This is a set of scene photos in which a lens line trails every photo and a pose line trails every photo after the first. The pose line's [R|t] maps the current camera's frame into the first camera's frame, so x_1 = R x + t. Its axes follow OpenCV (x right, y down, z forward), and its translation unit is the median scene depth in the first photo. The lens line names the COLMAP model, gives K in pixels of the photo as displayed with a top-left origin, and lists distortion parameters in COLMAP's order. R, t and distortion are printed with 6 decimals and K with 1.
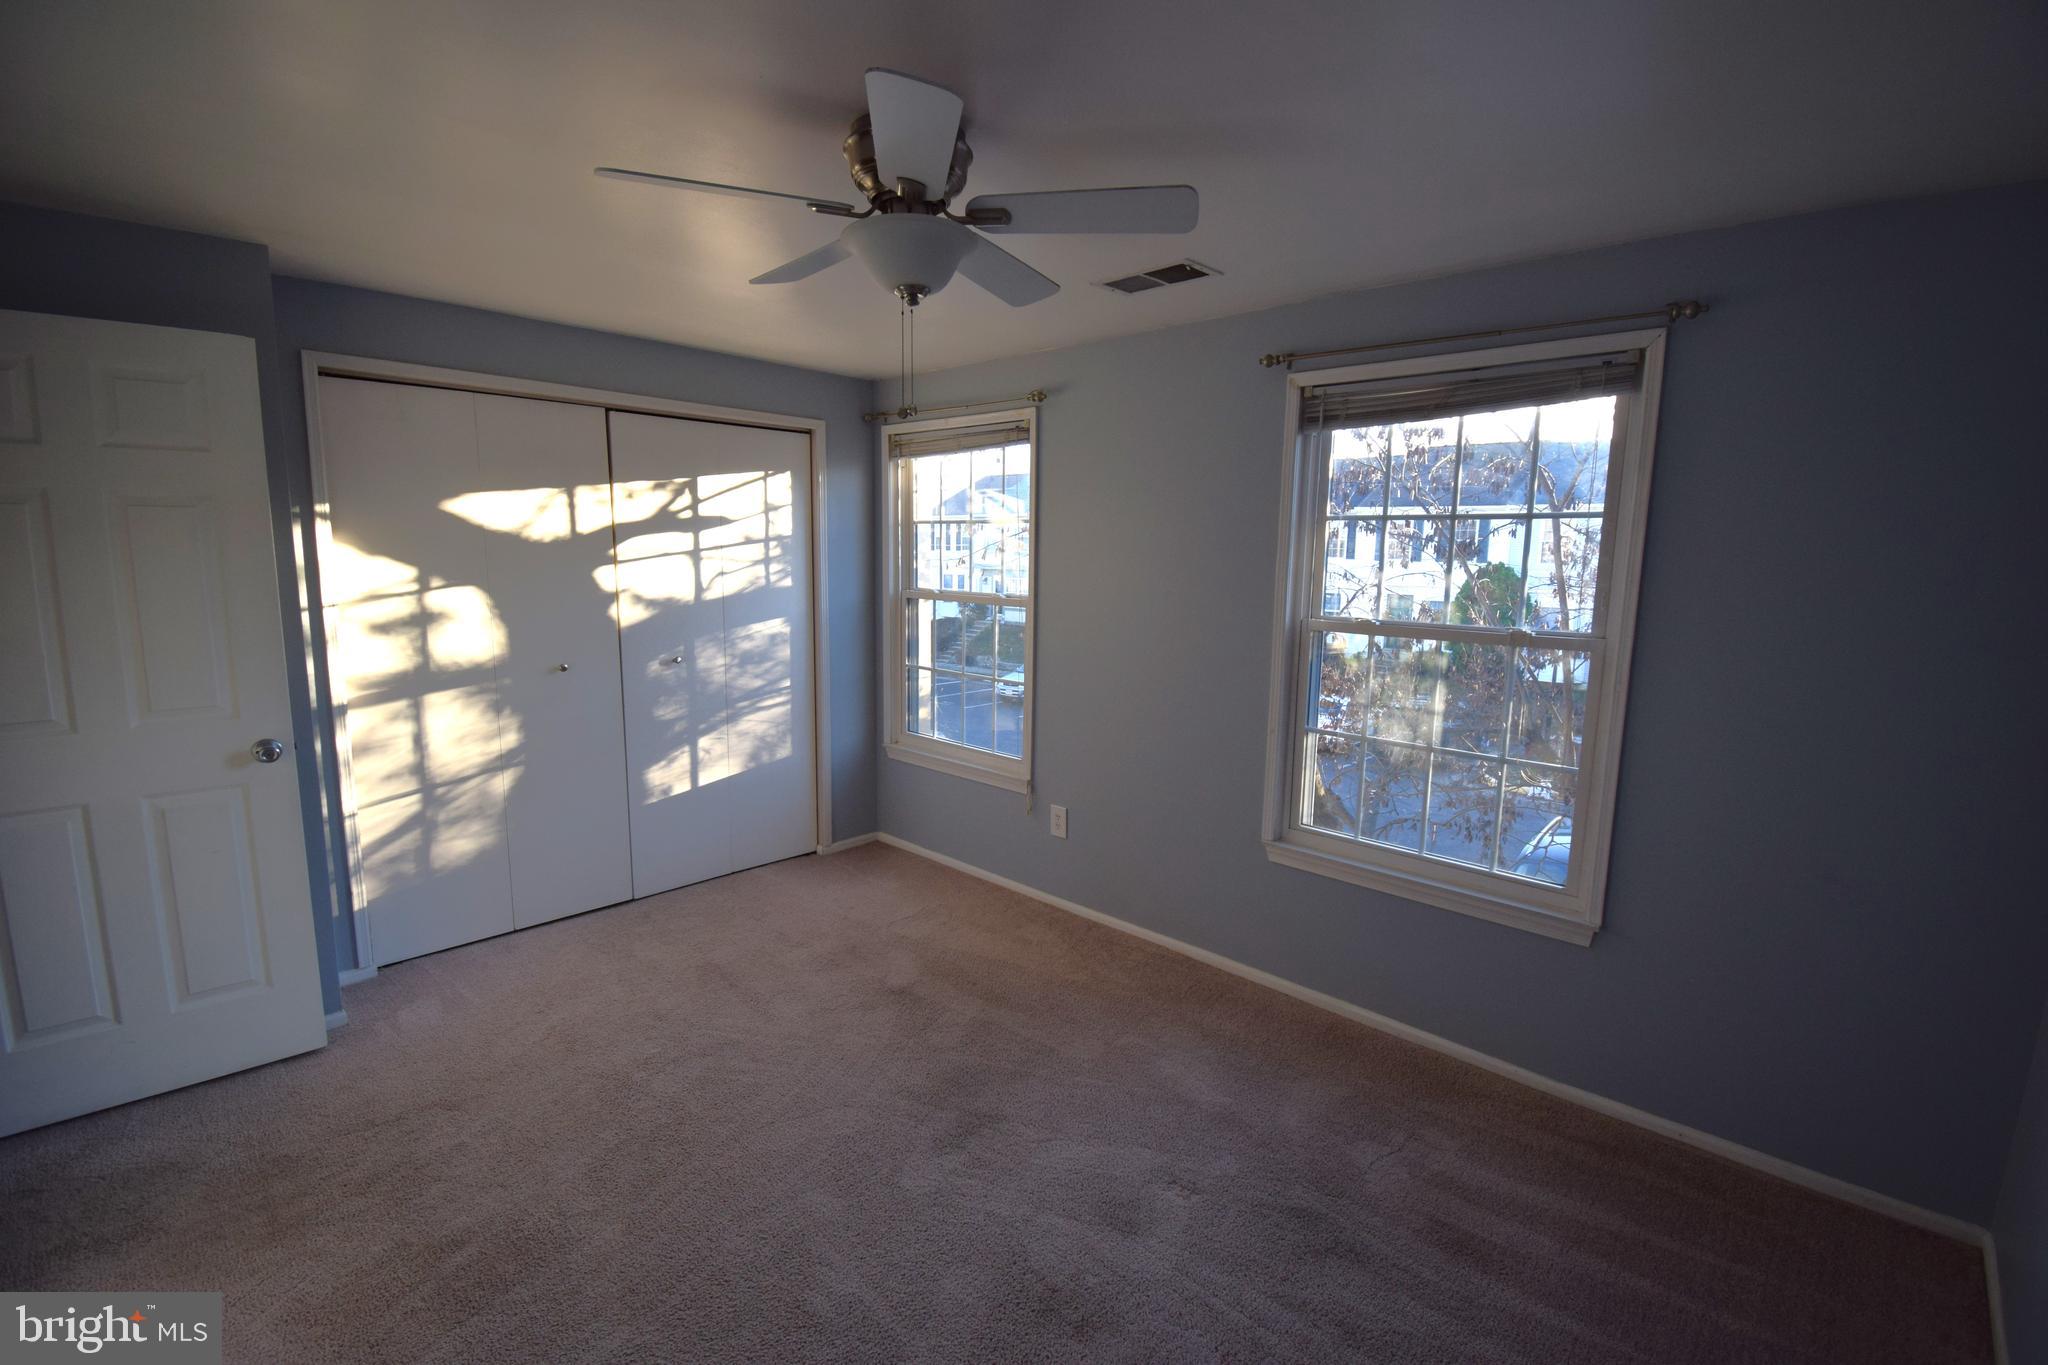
lens RADIAL K [[929.7, 0, 1026.6], [0, 929.7, 680.5], [0, 0, 1]] dist [0.022238, -0.030633]
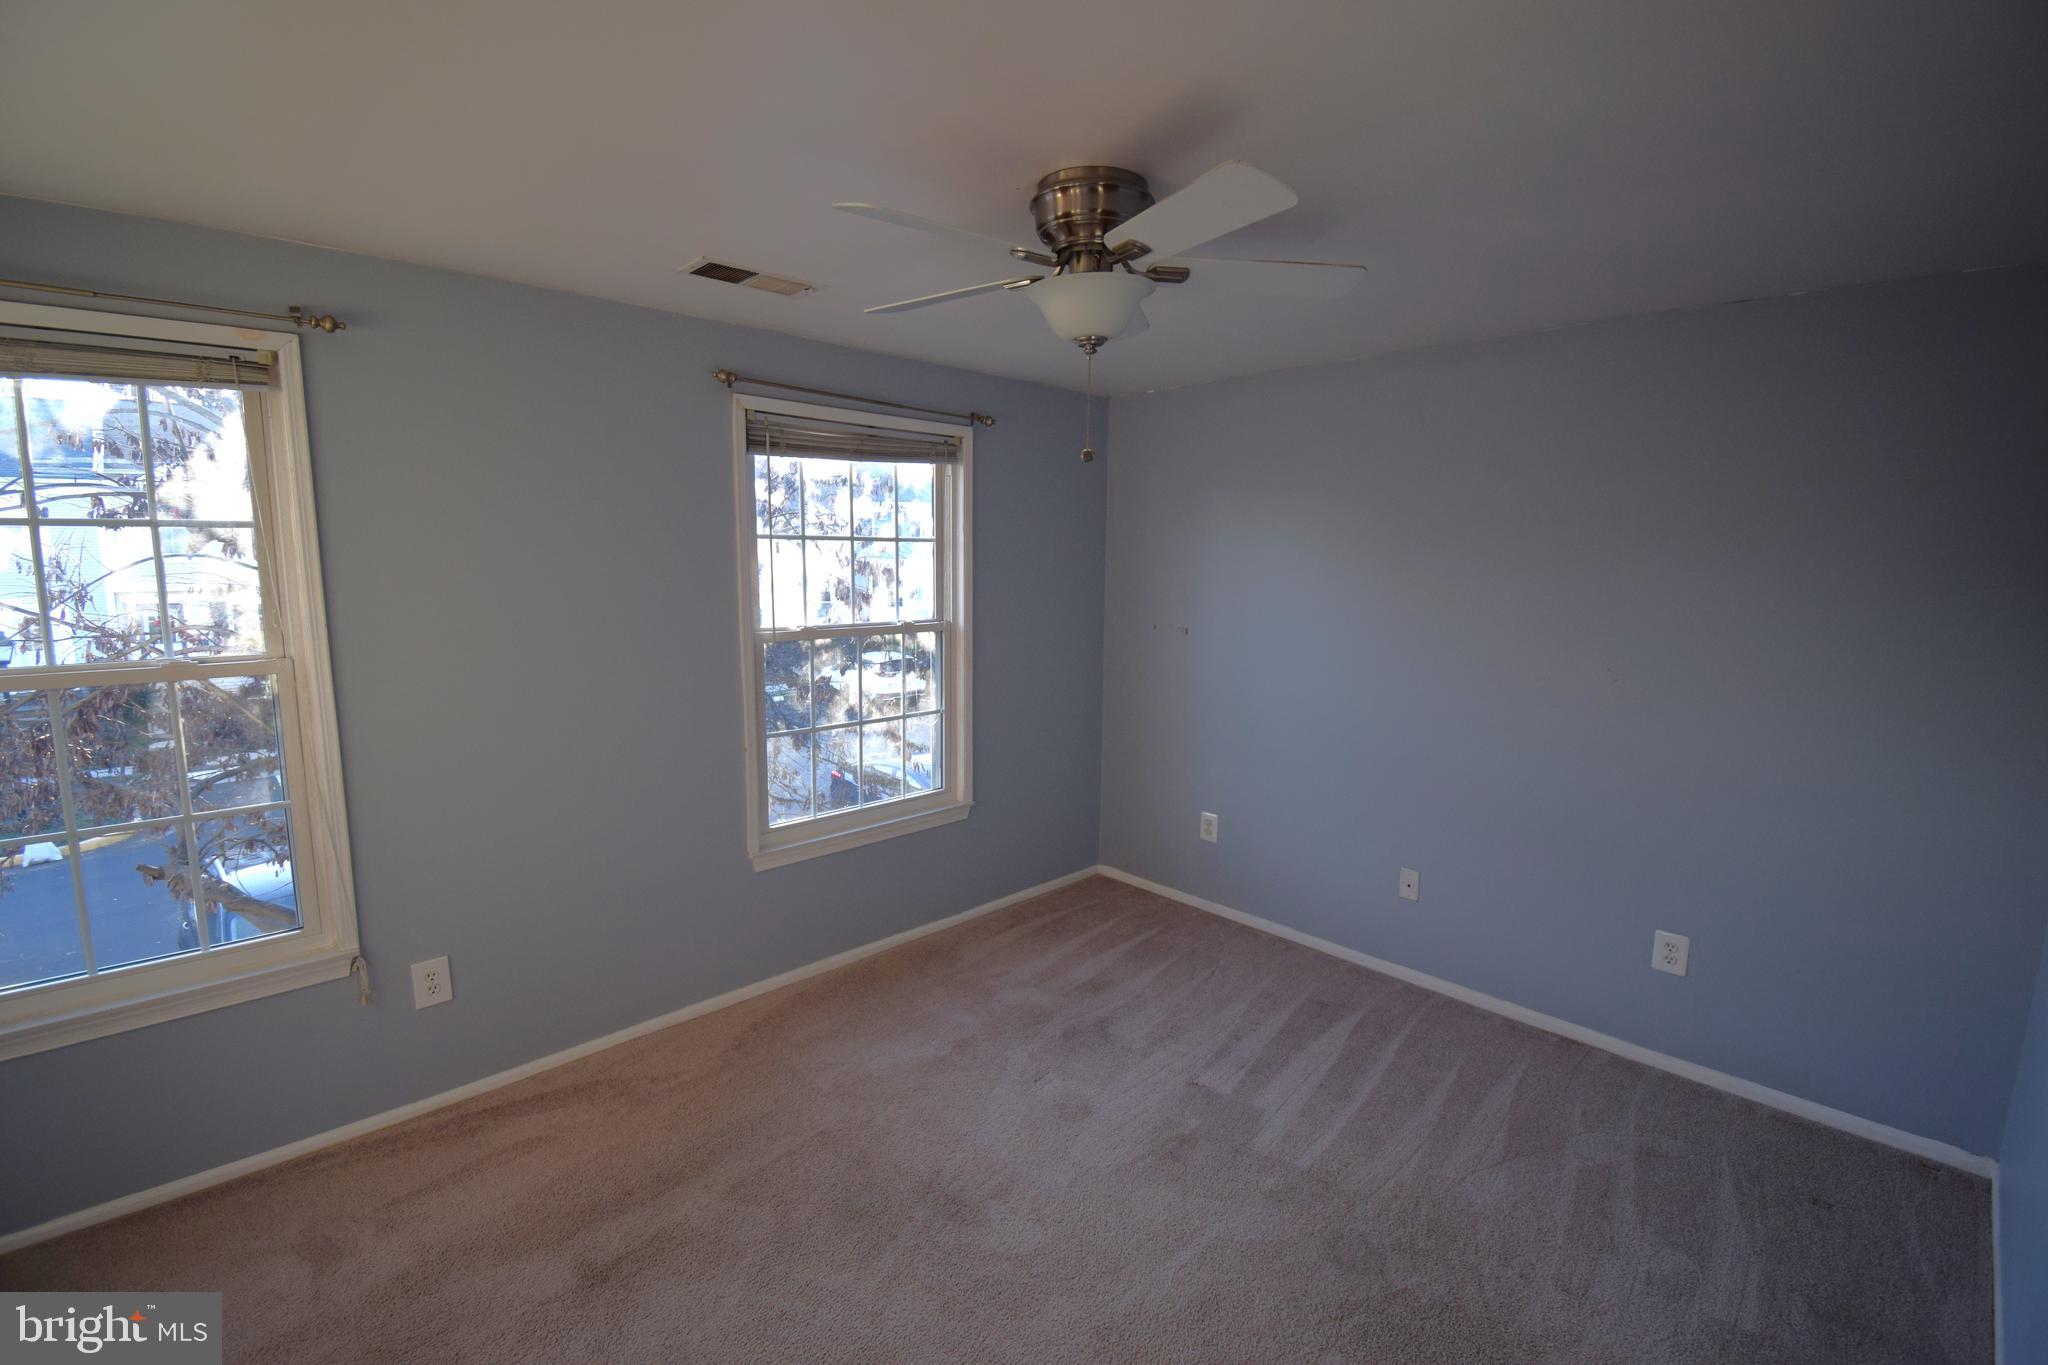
lens RADIAL K [[929.7, 0, 1026.6], [0, 929.7, 680.5], [0, 0, 1]] dist [0.022238, -0.030633]
pose [[0.020239, -0.134627, 0.990690, -0.598282], [0.148111, 0.980363, 0.130198, -0.084113], [-0.988764, 0.144097, 0.039781, 0.541591]]
